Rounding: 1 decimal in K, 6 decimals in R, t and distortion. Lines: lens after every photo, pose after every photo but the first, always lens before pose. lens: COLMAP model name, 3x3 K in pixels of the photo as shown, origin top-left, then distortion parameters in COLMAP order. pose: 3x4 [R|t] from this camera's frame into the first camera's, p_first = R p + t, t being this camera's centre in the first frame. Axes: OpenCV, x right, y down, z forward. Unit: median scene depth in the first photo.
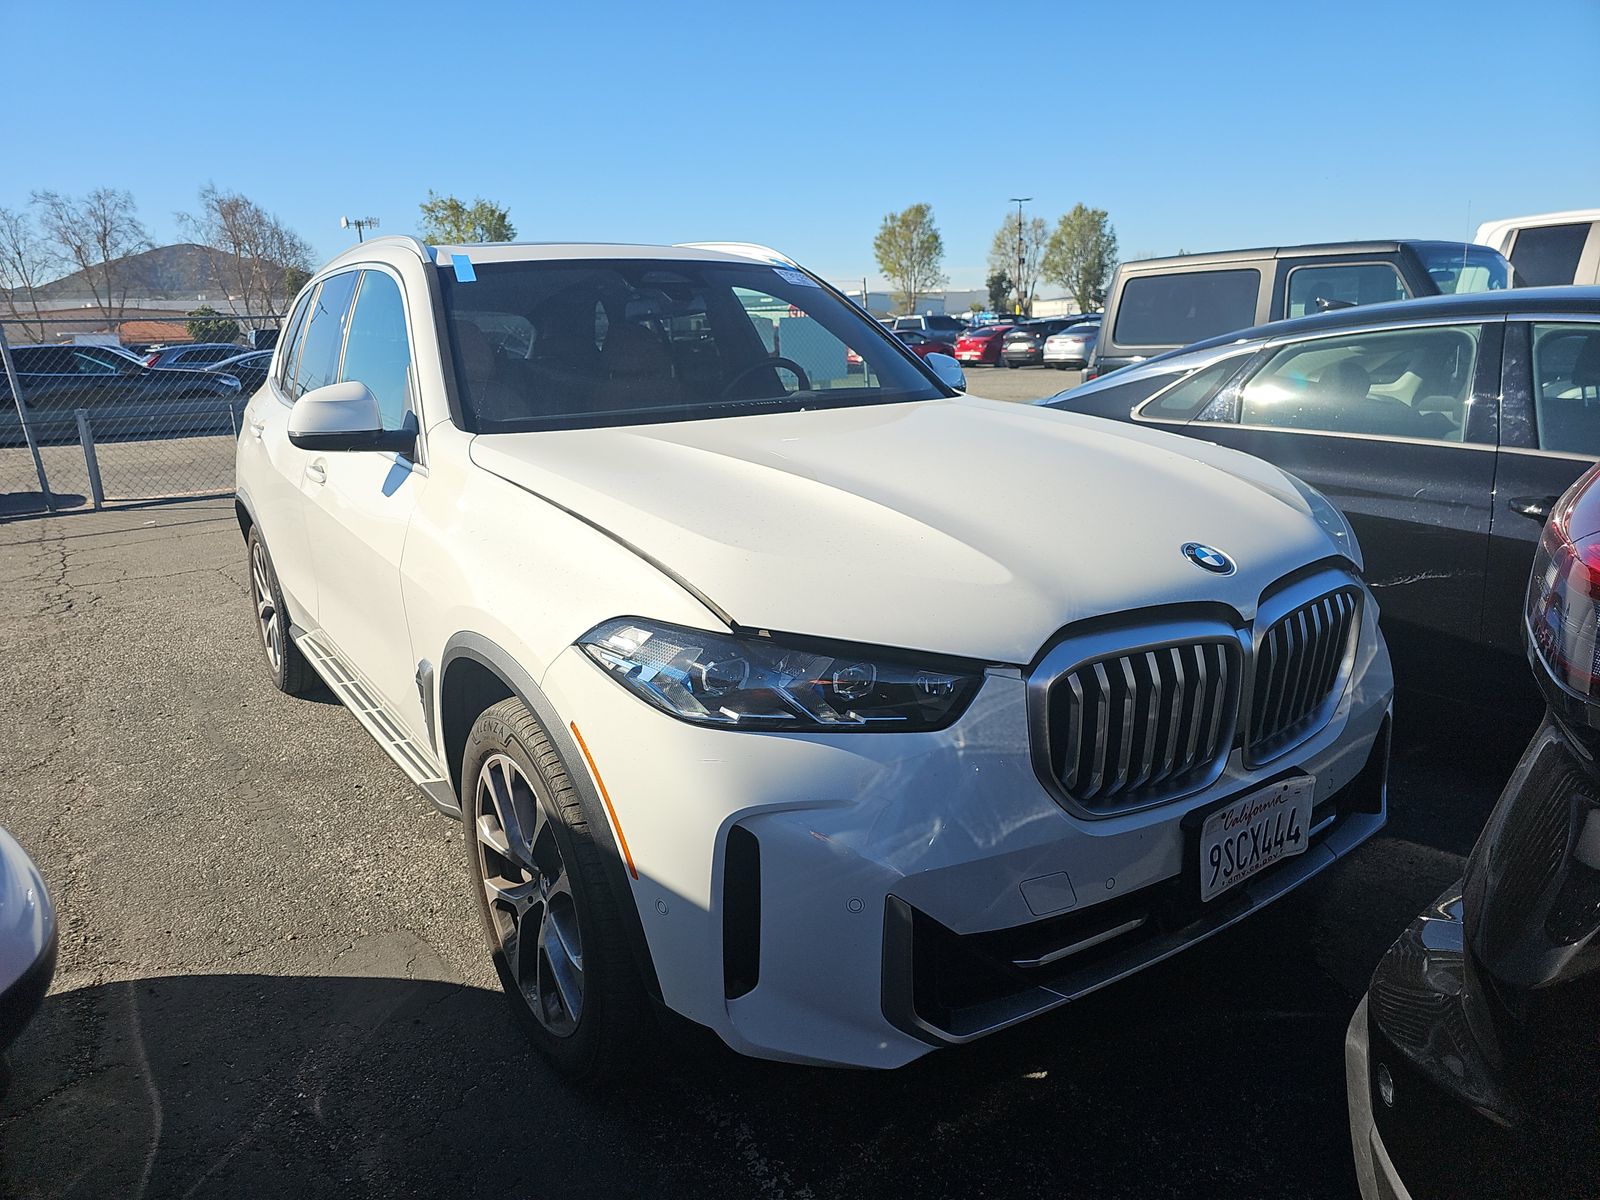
lens RADIAL K [[1055.6, 0, 811.4], [0, 1055.6, 594.2], [0, 0, 1]] dist [0.034004, -0.038690]
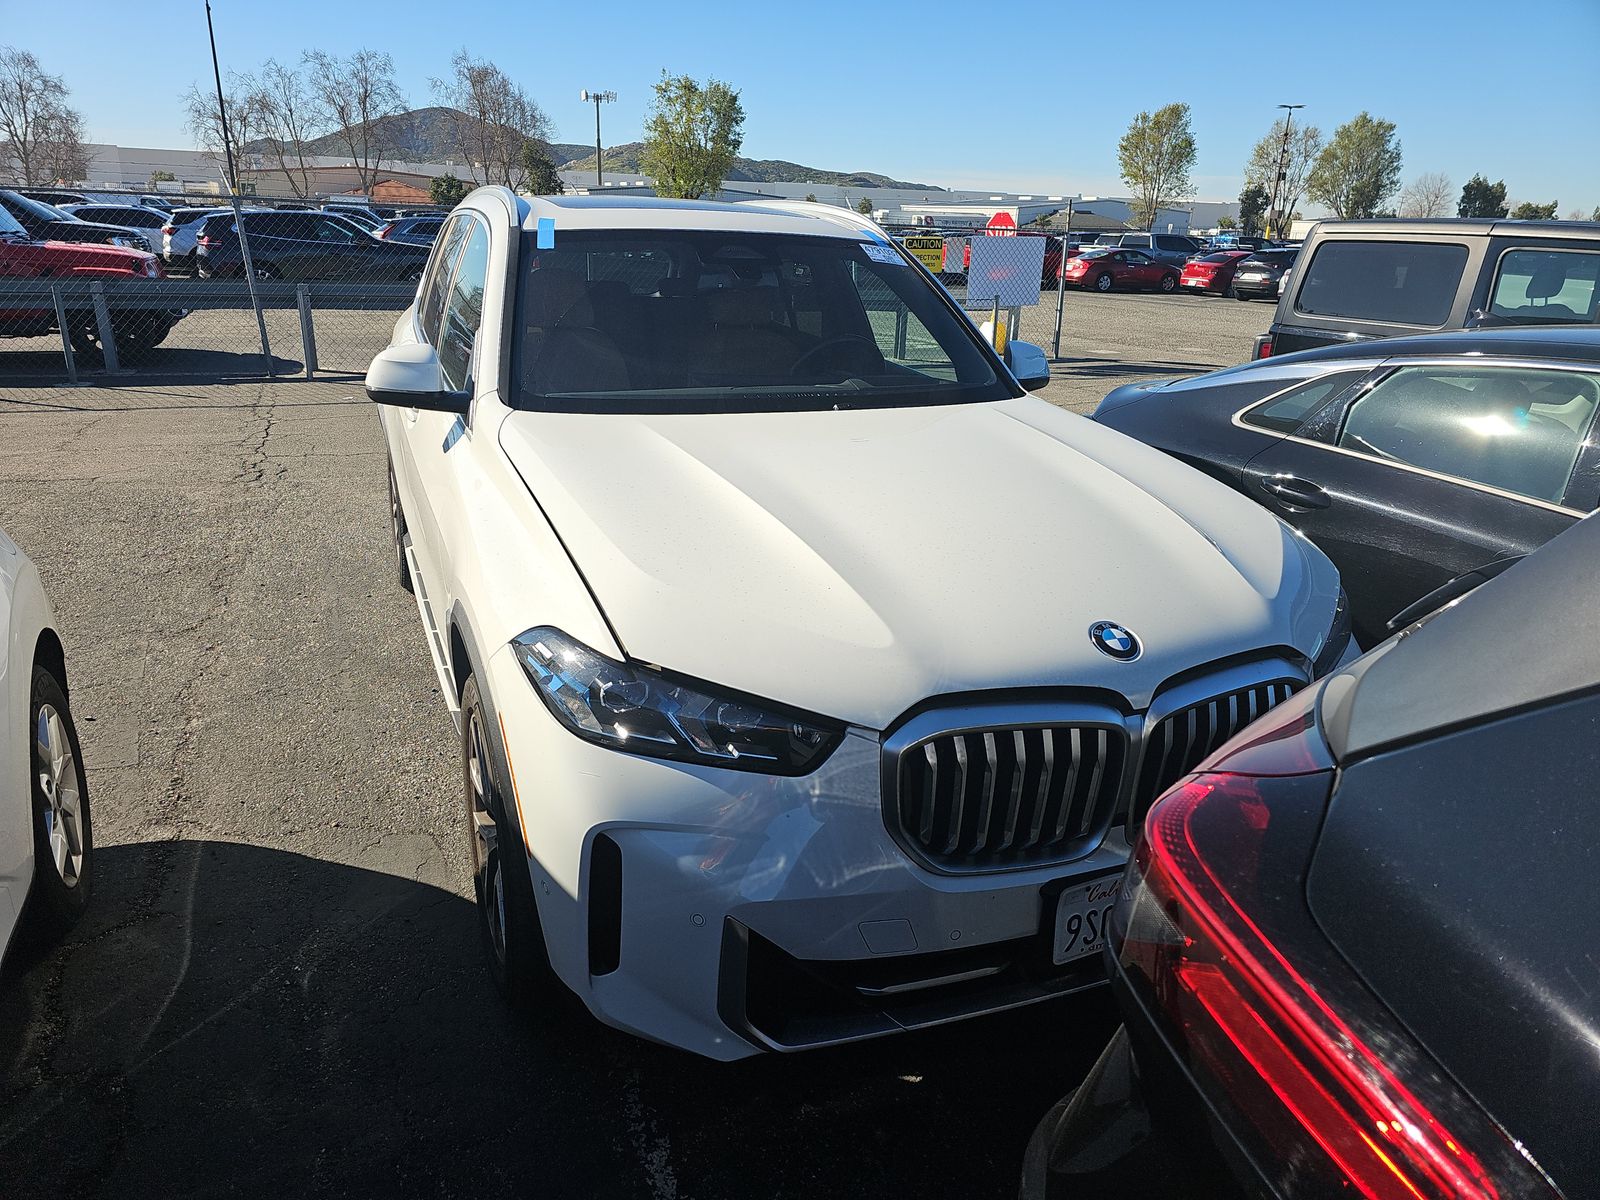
lens RADIAL K [[1055.6, 0, 814.0], [0, 1055.6, 605.1], [0, 0, 1]] dist [0.034004, -0.038690]
pose [[0.977430, 0.133665, -0.163599, 0.184520], [-0.116816, 0.987194, 0.108638, -0.103985], [0.176025, -0.087075, 0.980527, -0.027125]]
